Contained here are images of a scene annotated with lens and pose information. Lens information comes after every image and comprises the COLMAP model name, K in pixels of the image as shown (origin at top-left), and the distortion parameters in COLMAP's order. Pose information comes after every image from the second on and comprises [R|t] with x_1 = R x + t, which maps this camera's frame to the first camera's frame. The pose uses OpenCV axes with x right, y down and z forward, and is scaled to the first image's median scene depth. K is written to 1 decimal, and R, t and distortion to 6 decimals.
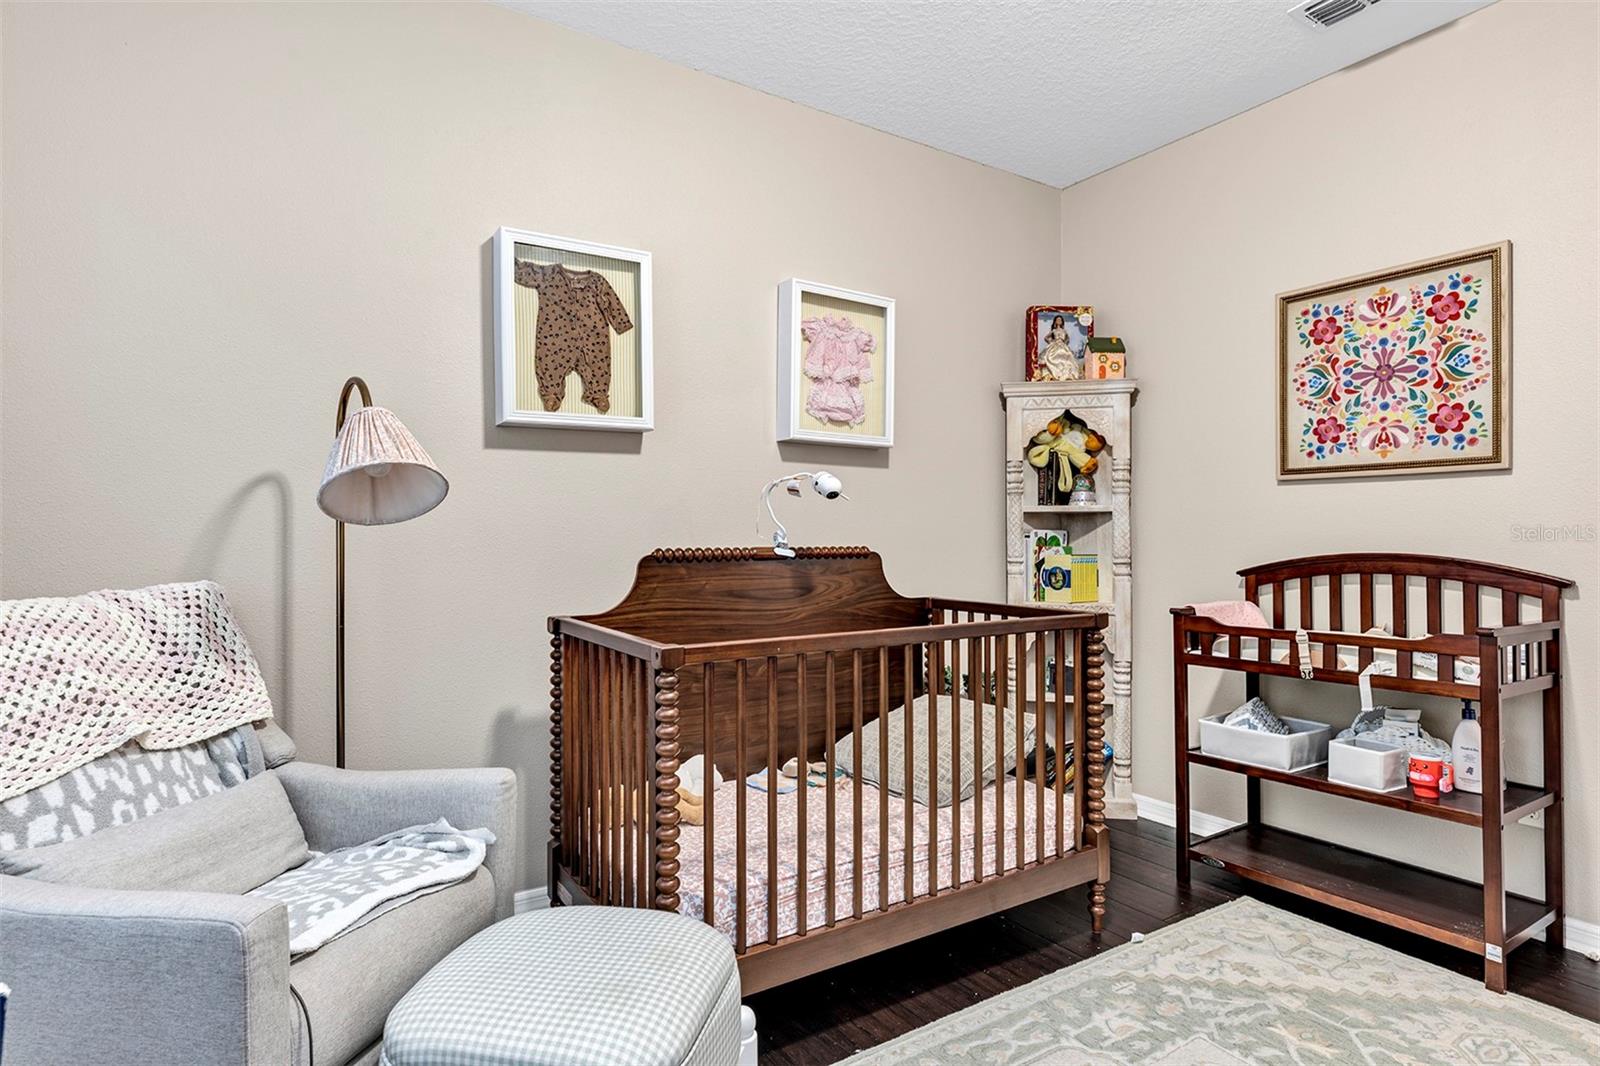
lens RADIAL K [[837.0, 0, 798.7], [0, 837.0, 532.1], [0, 0, 1]] dist [0.000138, -0.000442]
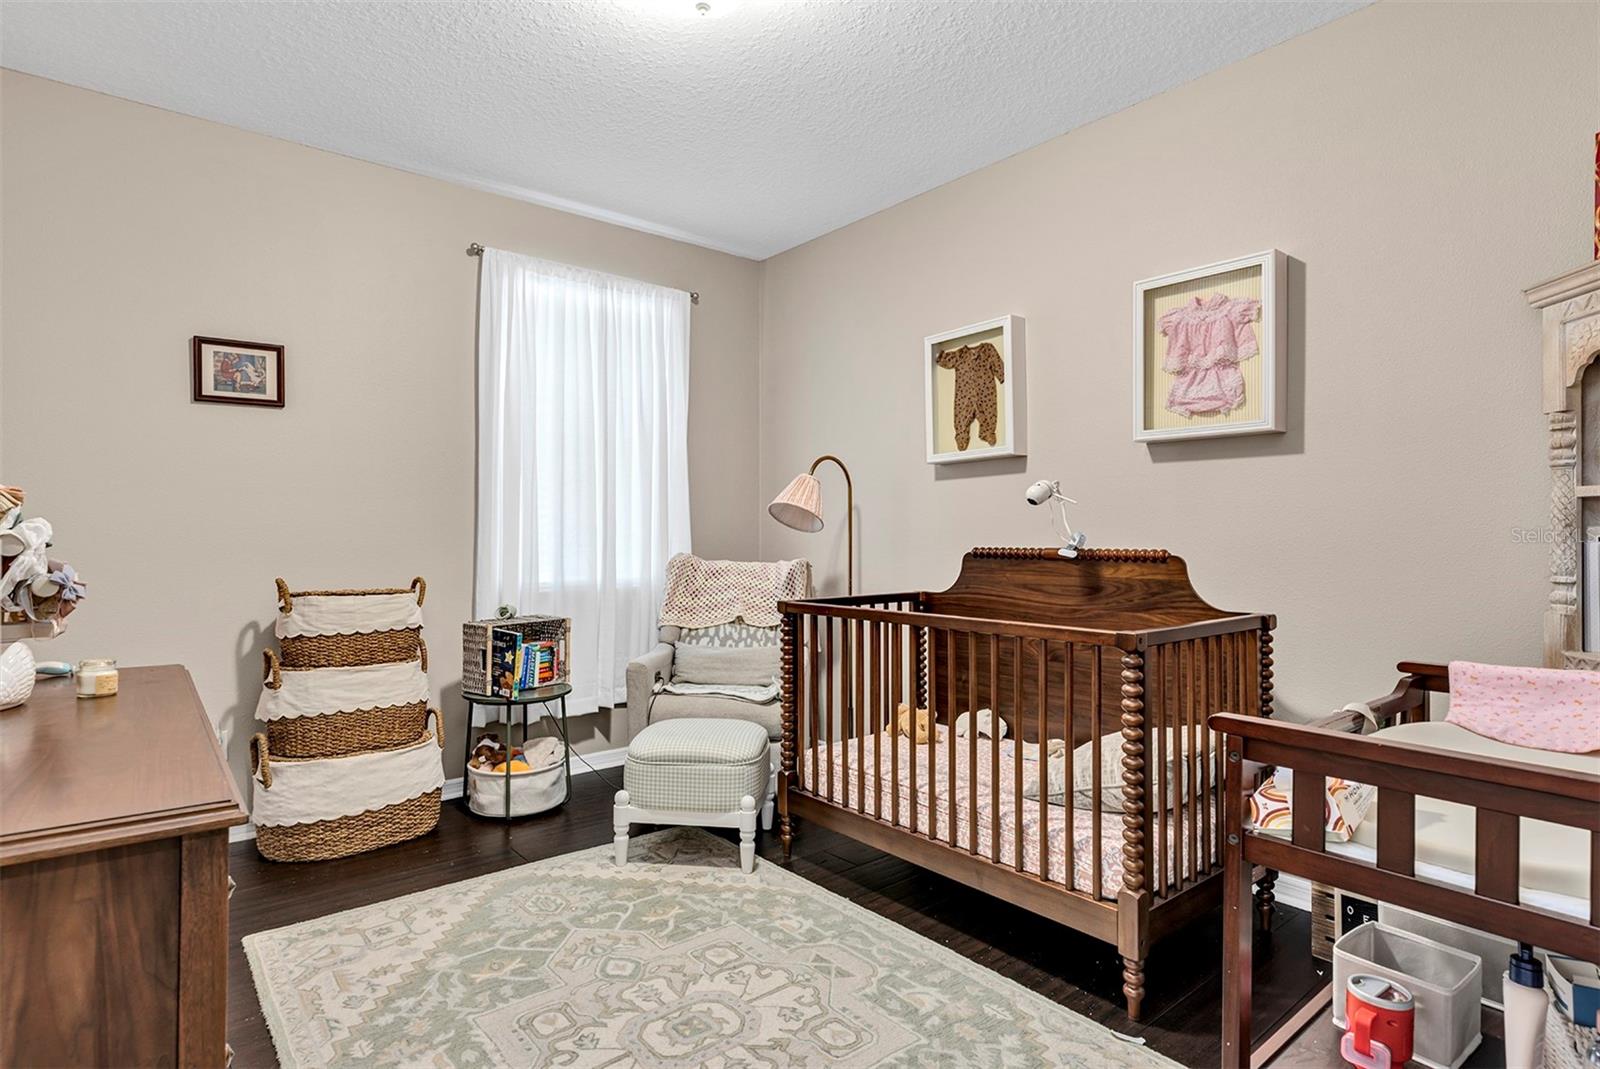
lens RADIAL K [[837.0, 0, 799.5], [0, 837.0, 535.7], [0, 0, 1]] dist [0.000138, -0.000442]
pose [[0.117720, 0.003180, -0.993042, 1.117711], [0.009797, 0.999942, 0.004363, -0.007597], [0.992999, -0.010243, 0.117682, 0.566732]]
